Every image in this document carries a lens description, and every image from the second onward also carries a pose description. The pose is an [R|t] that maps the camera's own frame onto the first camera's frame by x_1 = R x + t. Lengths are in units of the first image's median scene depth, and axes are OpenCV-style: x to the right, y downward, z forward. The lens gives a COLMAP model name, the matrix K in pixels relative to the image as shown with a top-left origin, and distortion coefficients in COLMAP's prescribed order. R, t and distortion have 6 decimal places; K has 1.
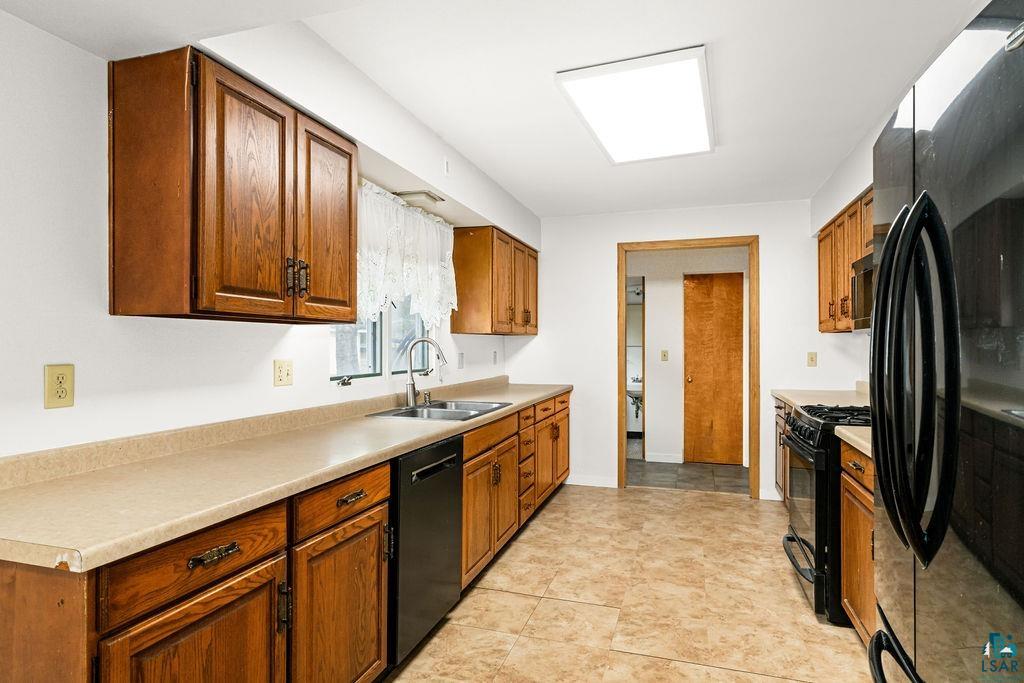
lens RADIAL K [[564.9, 0, 509.3], [0, 564.9, 341.5], [0, 0, 1]] dist [-0.000092, 0.000107]
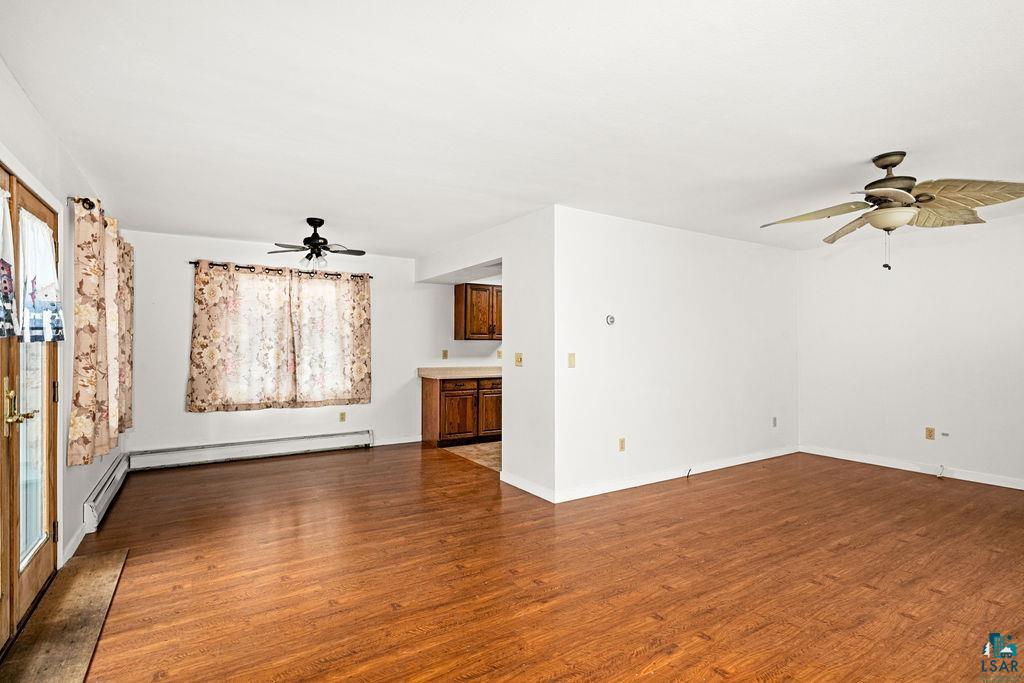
lens RADIAL K [[495.5, 0, 512.7], [0, 495.5, 344.8], [0, 0, 1]] dist [-0.001338, -0.000344]
pose [[0.778090, -0.002443, -0.628149, 2.316317], [-0.000148, 0.999992, -0.004072, 0.010687], [0.628153, 0.003261, 0.778083, -1.934506]]
